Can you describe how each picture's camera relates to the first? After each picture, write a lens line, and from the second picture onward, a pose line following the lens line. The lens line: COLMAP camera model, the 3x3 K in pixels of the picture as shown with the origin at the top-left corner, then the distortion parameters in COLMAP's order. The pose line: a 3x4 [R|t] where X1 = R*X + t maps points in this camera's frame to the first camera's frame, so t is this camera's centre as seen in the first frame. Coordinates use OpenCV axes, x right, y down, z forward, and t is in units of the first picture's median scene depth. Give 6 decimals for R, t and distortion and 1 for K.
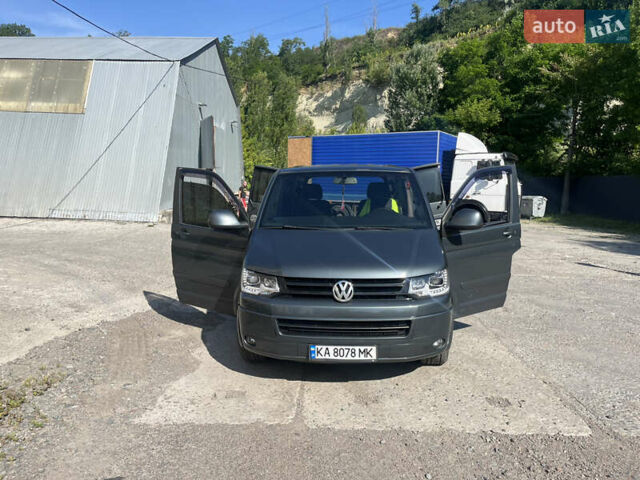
lens RADIAL K [[487.9, 0, 320.0], [0, 487.9, 240.0], [0, 0, 1]] dist [0.101611, -0.138529]
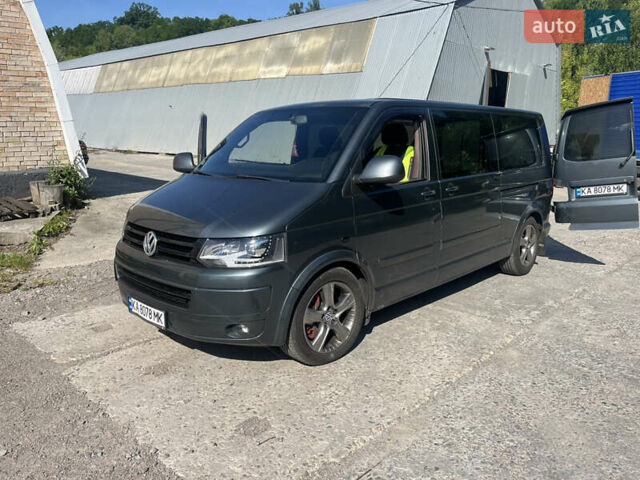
lens RADIAL K [[487.9, 0, 320.0], [0, 487.9, 240.0], [0, 0, 1]] dist [0.101611, -0.138529]
pose [[0.757993, 0.133372, -0.638482, 0.826633], [-0.080241, 0.990503, 0.111645, -0.023735], [0.647309, -0.033394, 0.761496, 0.518369]]
